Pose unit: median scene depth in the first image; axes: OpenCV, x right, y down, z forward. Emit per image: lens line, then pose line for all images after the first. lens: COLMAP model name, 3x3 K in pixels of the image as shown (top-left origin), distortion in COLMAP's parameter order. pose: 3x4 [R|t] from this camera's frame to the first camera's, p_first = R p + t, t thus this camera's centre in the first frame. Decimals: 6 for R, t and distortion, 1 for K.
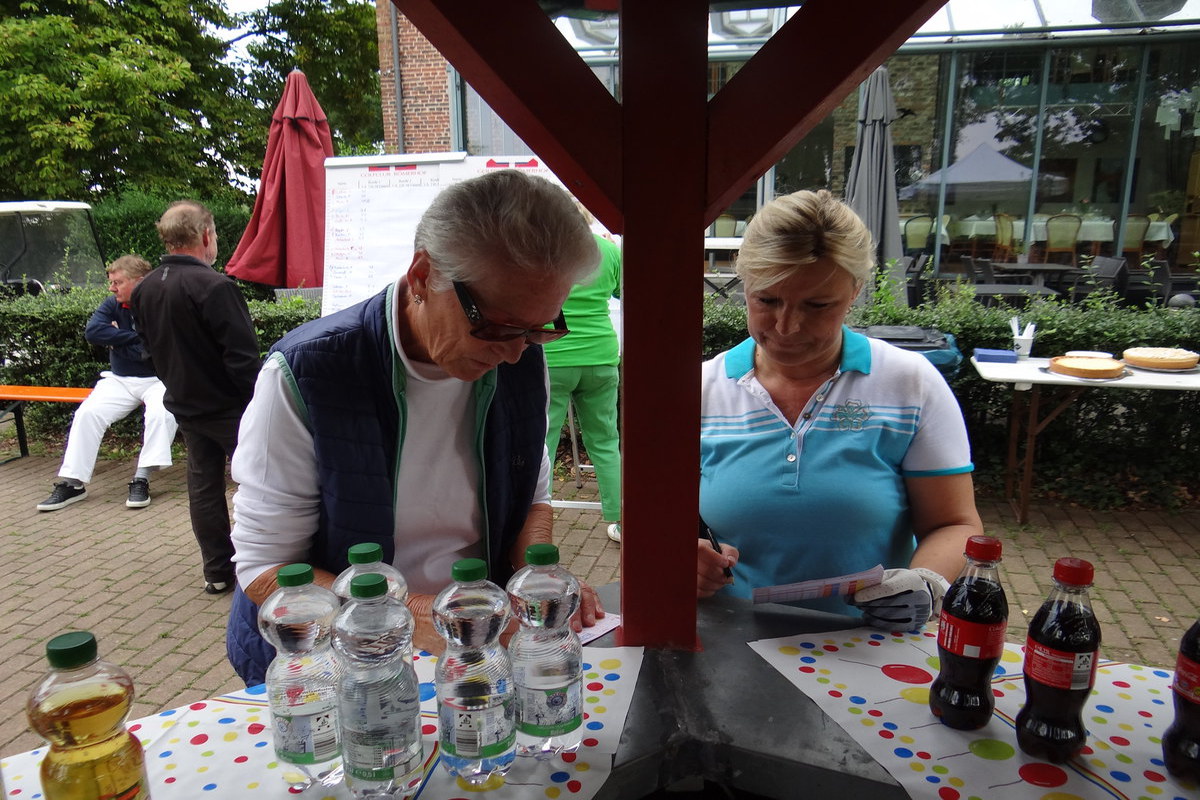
lens RADIAL K [[950.3, 0, 598.9], [0, 950.3, 438.6], [0, 0, 1]] dist [-0.002813, 0.004826]
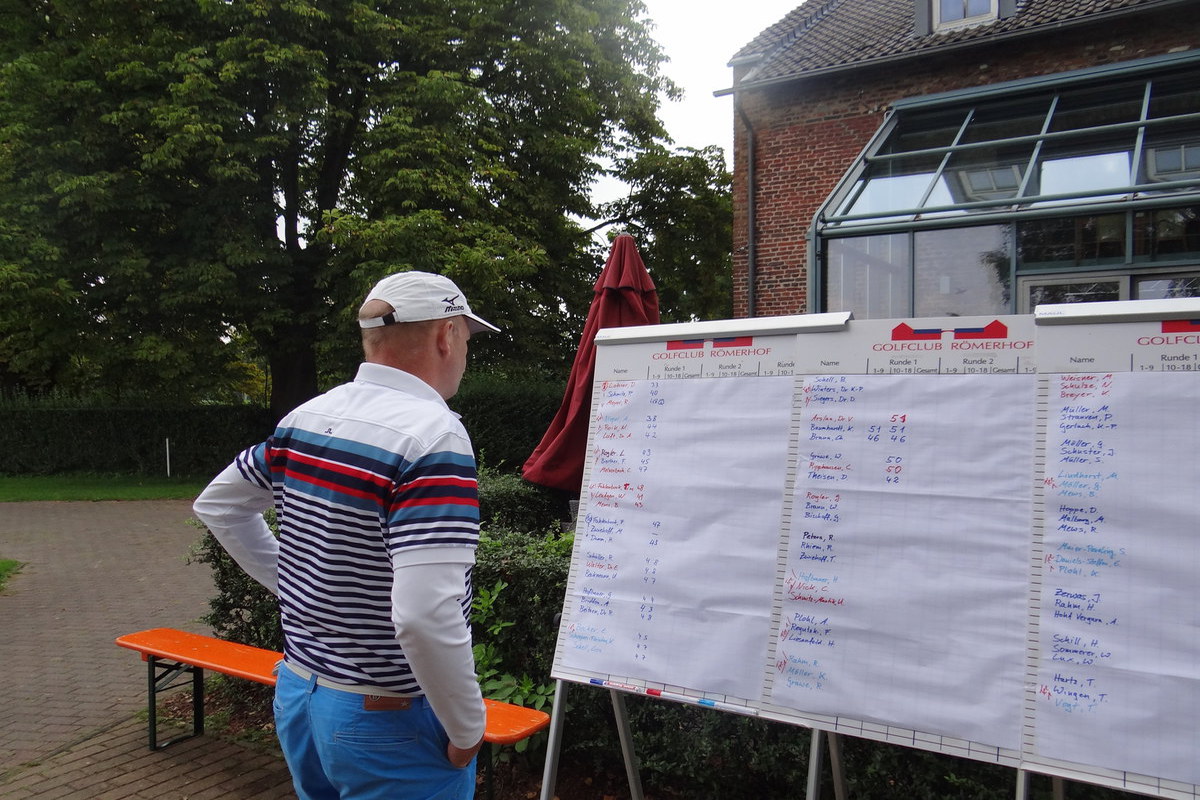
lens RADIAL K [[950.3, 0, 598.9], [0, 950.3, 438.6], [0, 0, 1]] dist [-0.002813, 0.004826]
pose [[0.936328, 0.022763, -0.350388, -0.022404], [-0.086142, 0.982292, -0.166379, -0.035903], [0.340396, 0.185968, 0.921708, 0.129274]]
